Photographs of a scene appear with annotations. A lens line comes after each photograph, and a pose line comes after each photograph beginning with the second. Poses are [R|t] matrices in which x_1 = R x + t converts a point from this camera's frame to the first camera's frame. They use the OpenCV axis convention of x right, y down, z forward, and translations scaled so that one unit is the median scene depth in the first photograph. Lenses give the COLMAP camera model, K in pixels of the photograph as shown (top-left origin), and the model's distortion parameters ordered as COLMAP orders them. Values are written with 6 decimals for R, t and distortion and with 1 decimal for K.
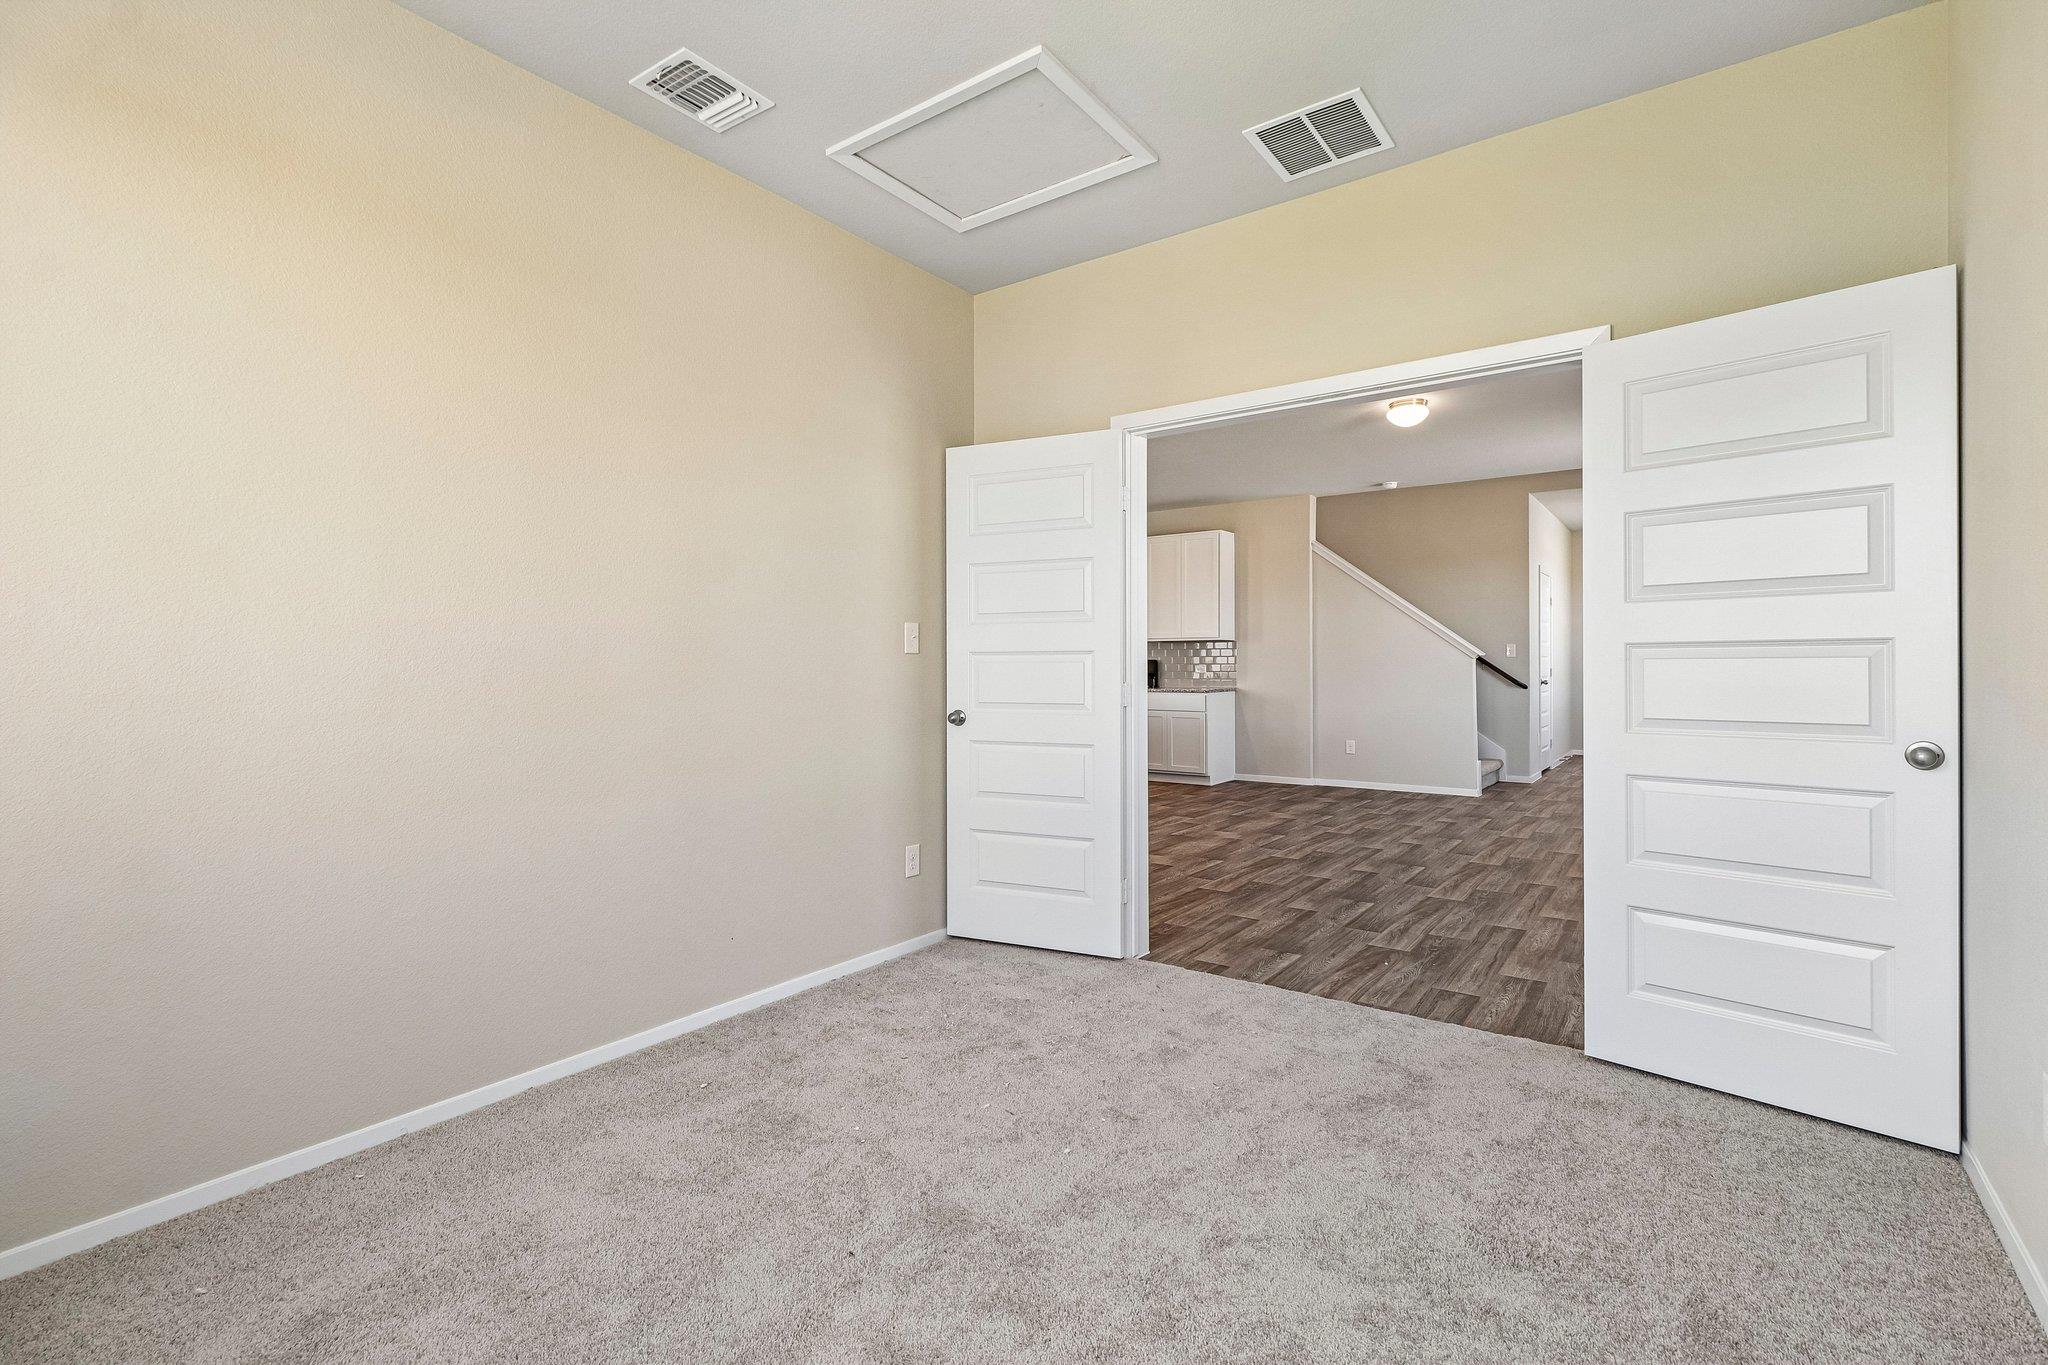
lens RADIAL K [[937.4, 0, 1023.9], [0, 937.4, 675.3], [0, 0, 1]] dist [0.005517, -0.001930]
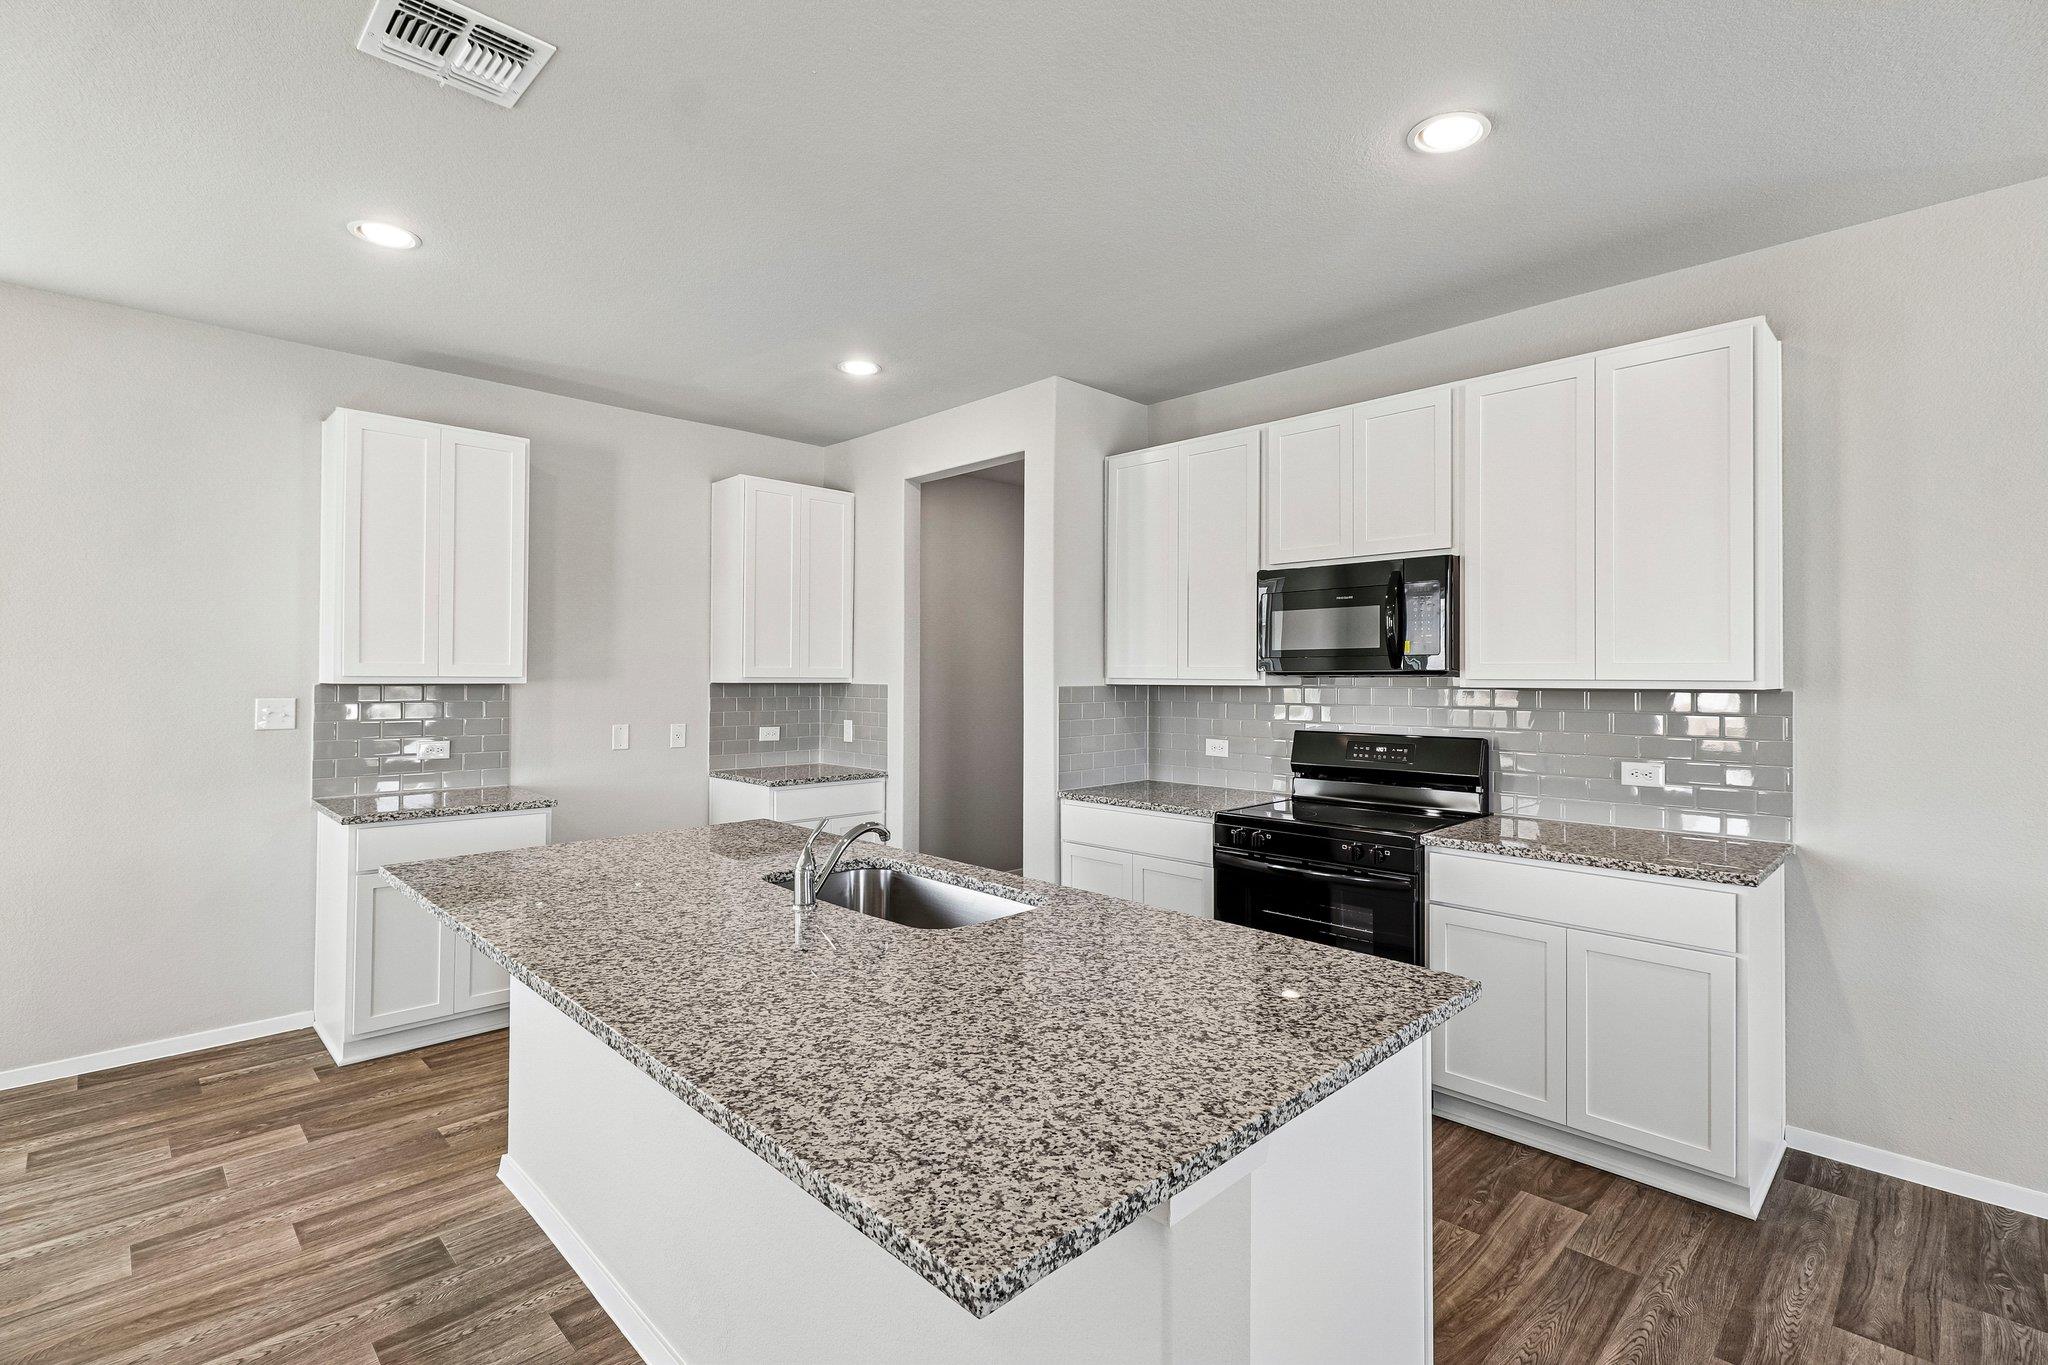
lens RADIAL K [[937.4, 0, 1022.3], [0, 937.4, 665.0], [0, 0, 1]] dist [0.005517, -0.001930]
pose [[0.986532, 0.001589, -0.163563, 0.030398], [-0.005421, 0.999721, -0.022985, -0.036195], [0.163480, 0.023562, 0.986265, 0.651355]]
